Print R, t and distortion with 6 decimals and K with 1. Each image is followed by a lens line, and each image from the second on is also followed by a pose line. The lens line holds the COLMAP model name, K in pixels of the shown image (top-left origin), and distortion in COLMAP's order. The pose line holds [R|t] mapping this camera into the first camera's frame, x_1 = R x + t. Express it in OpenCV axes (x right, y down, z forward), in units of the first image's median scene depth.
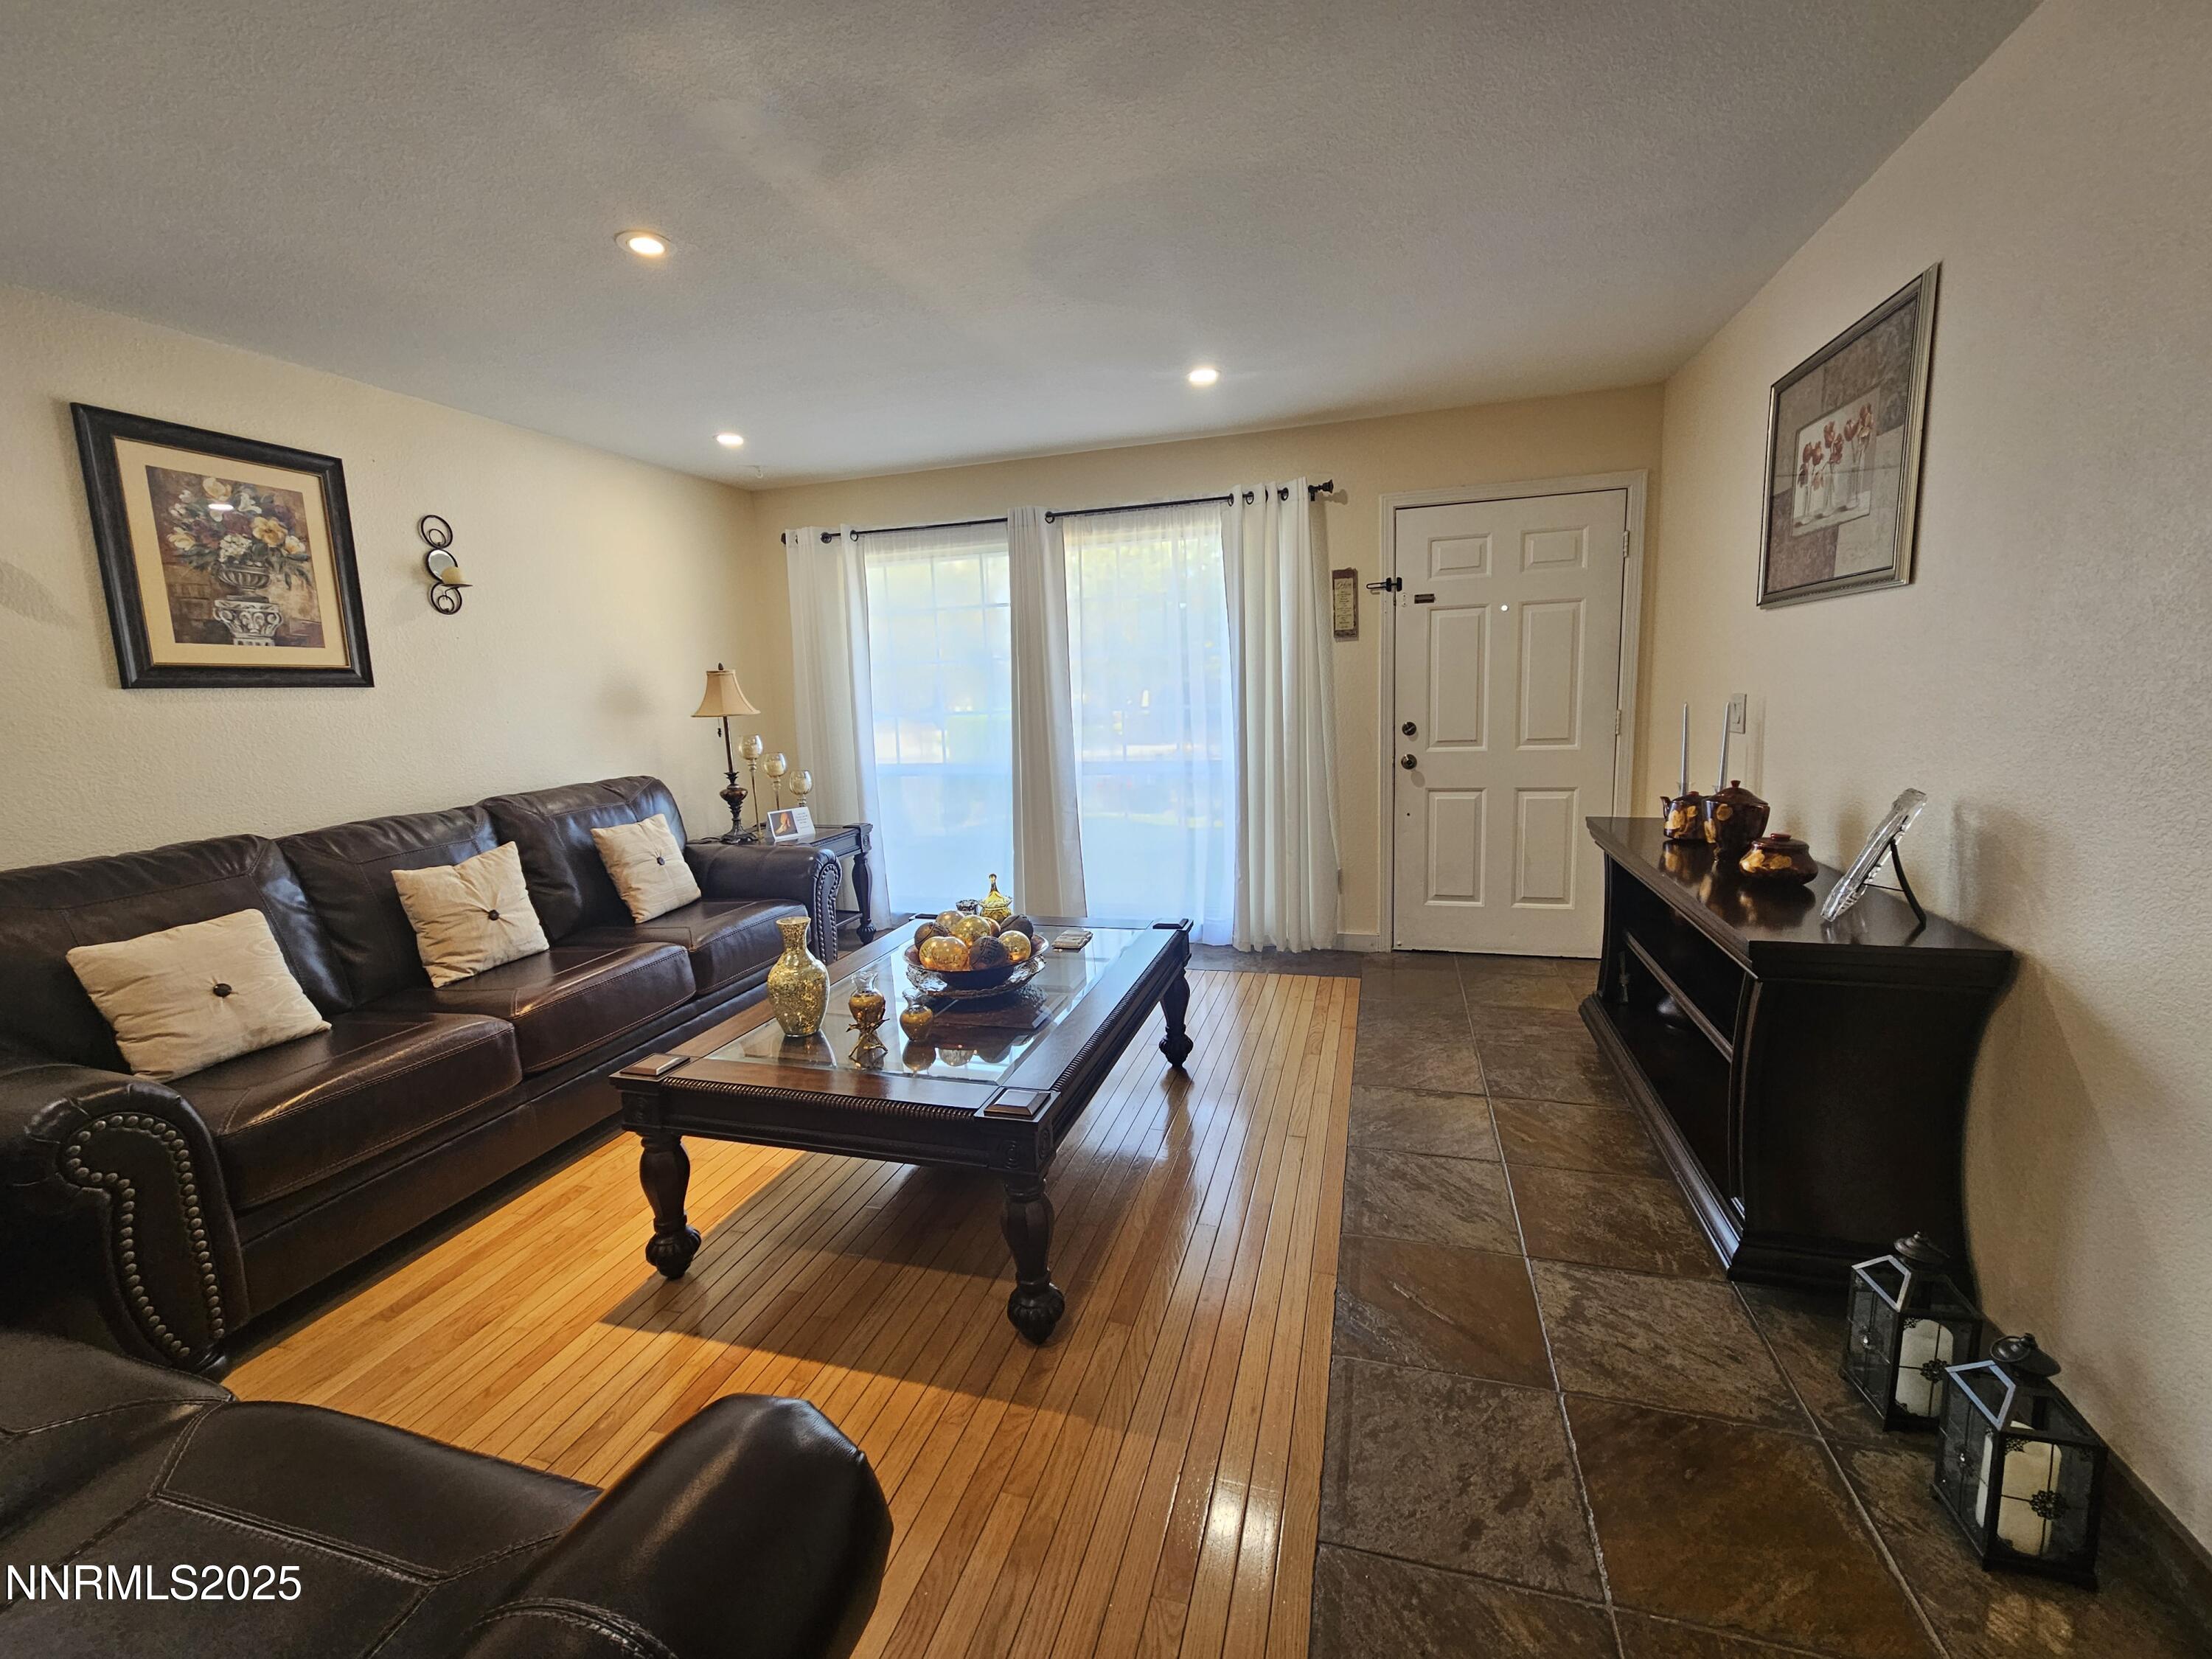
lens RADIAL K [[913.4, 0, 1107.6], [0, 913.4, 818.1], [0, 0, 1]] dist [0.001806, 0.000713]
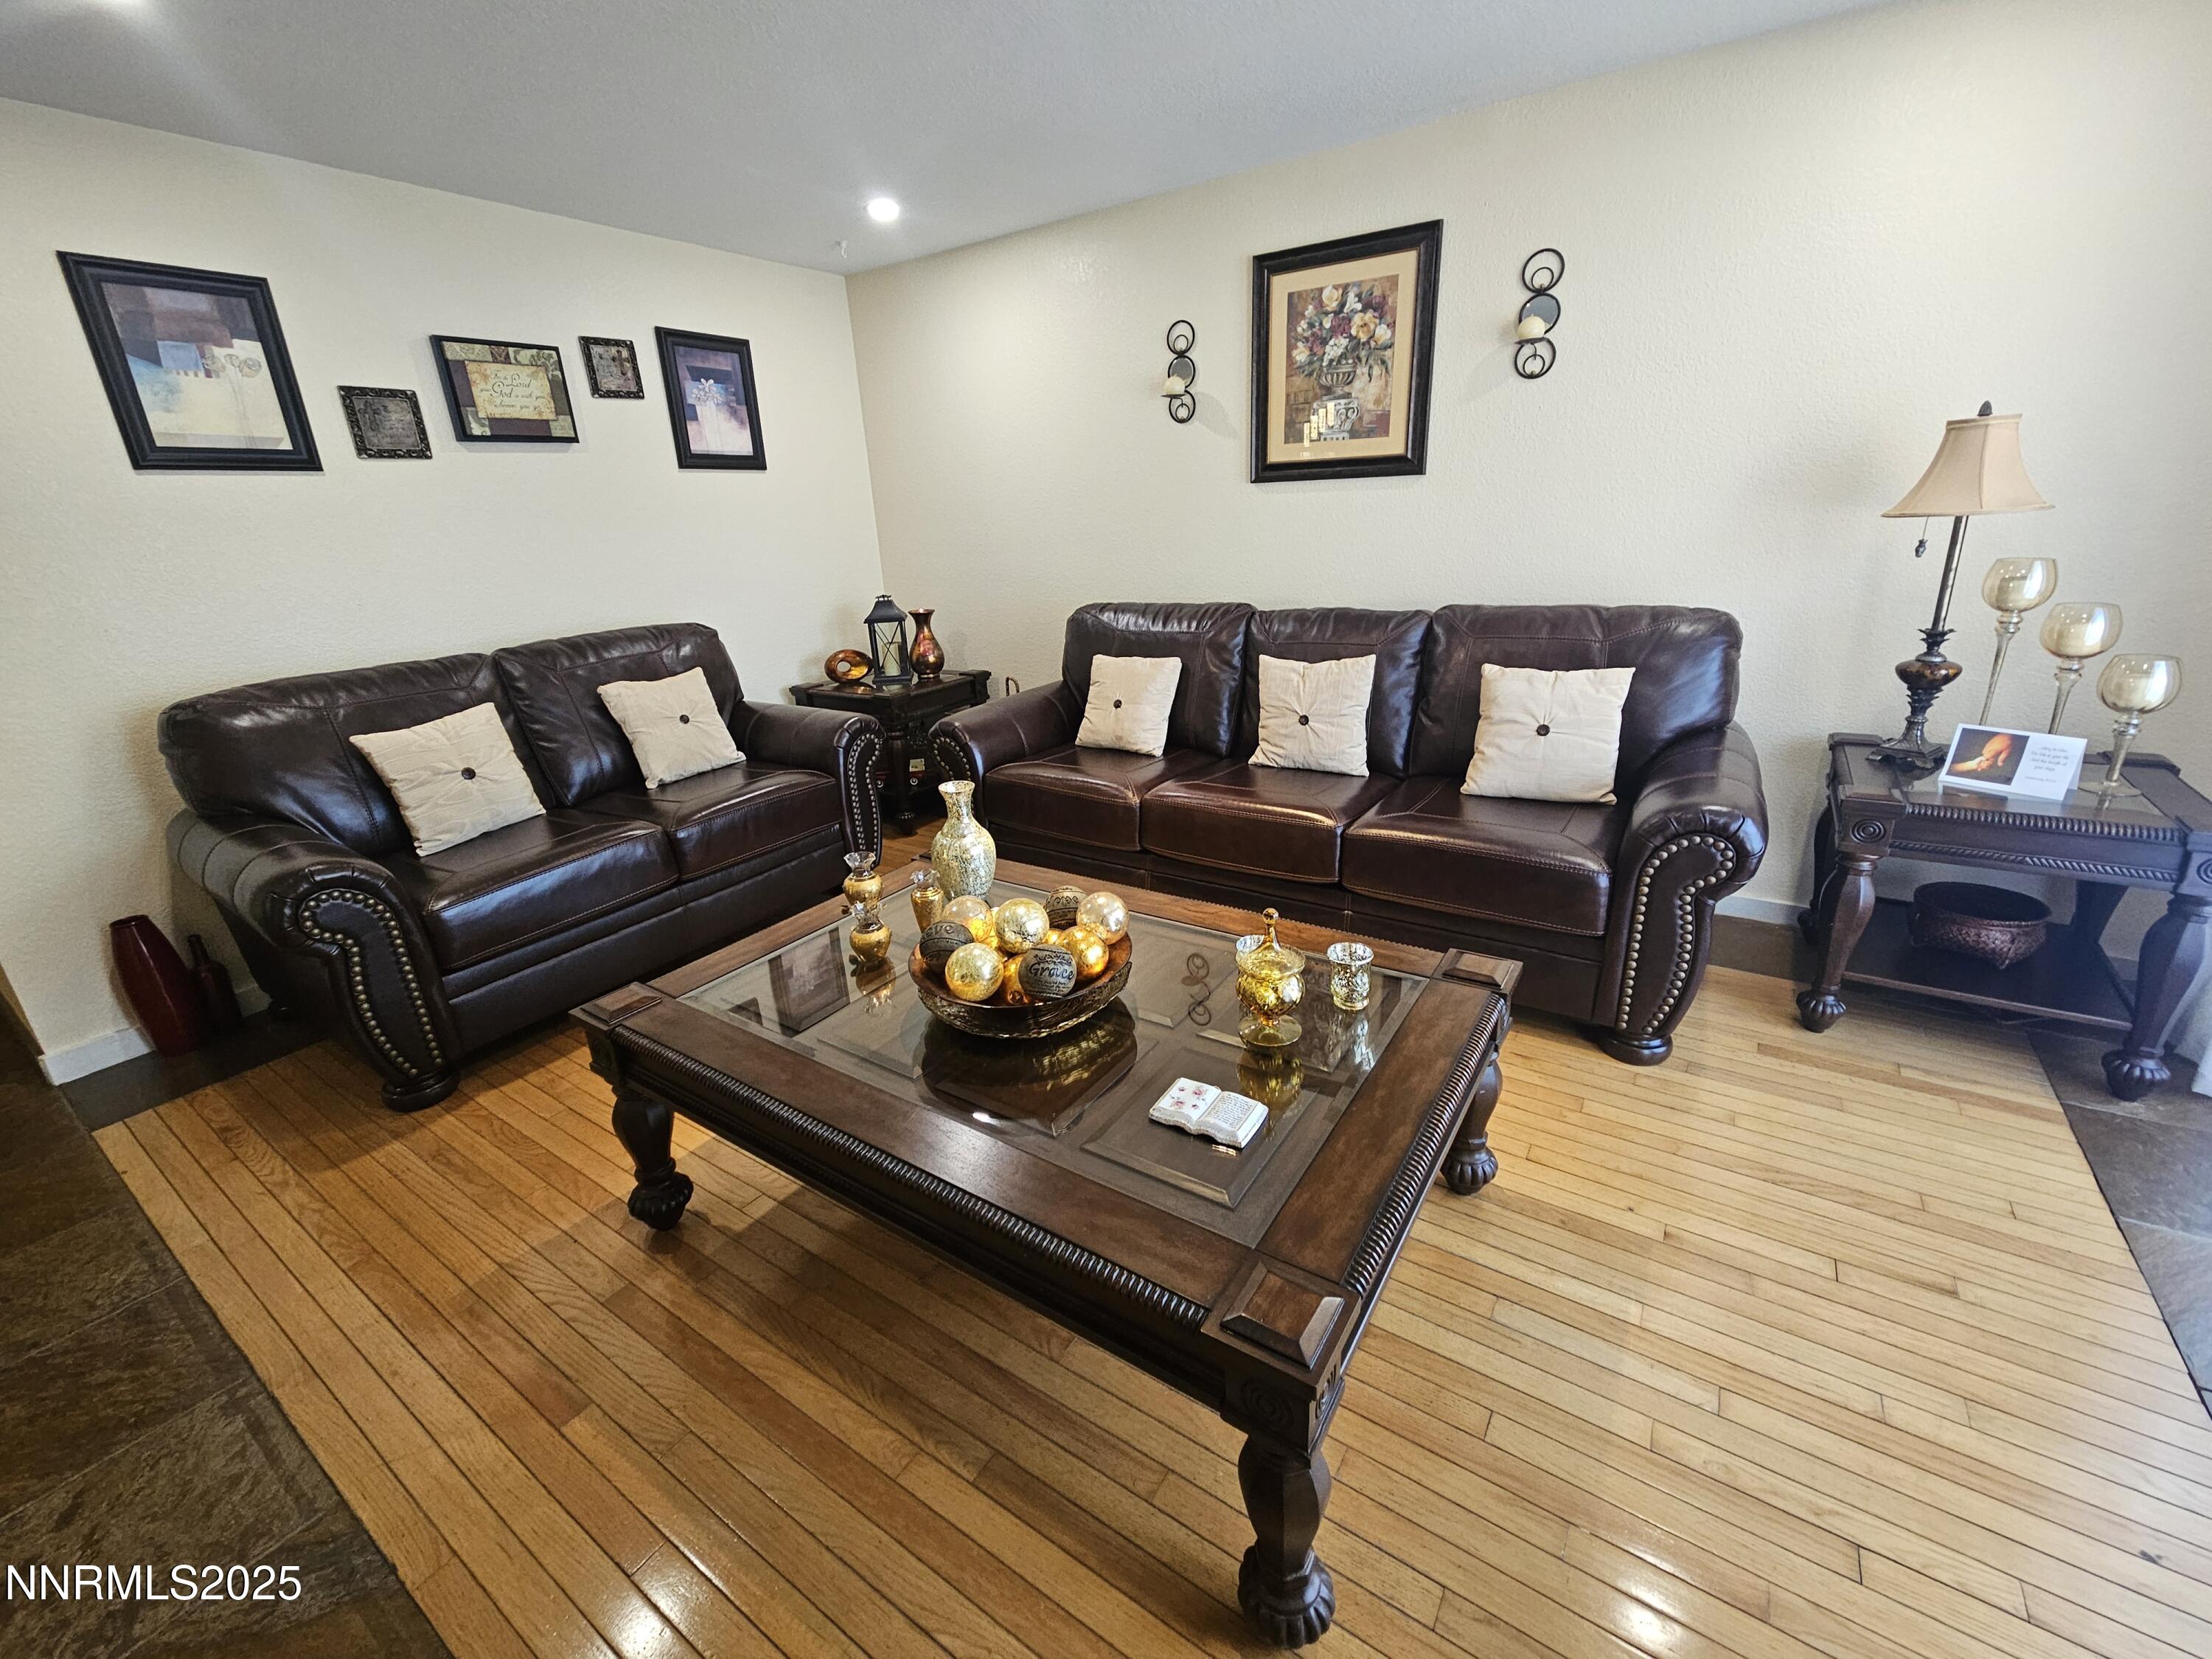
lens RADIAL K [[913.4, 0, 1107.6], [0, 913.4, 818.1], [0, 0, 1]] dist [0.001806, 0.000713]
pose [[-0.294558, 0.356297, -0.886729, 0.337317], [-0.084043, 0.914643, 0.395431, -0.179603], [0.951931, 0.191000, -0.239471, 1.065689]]
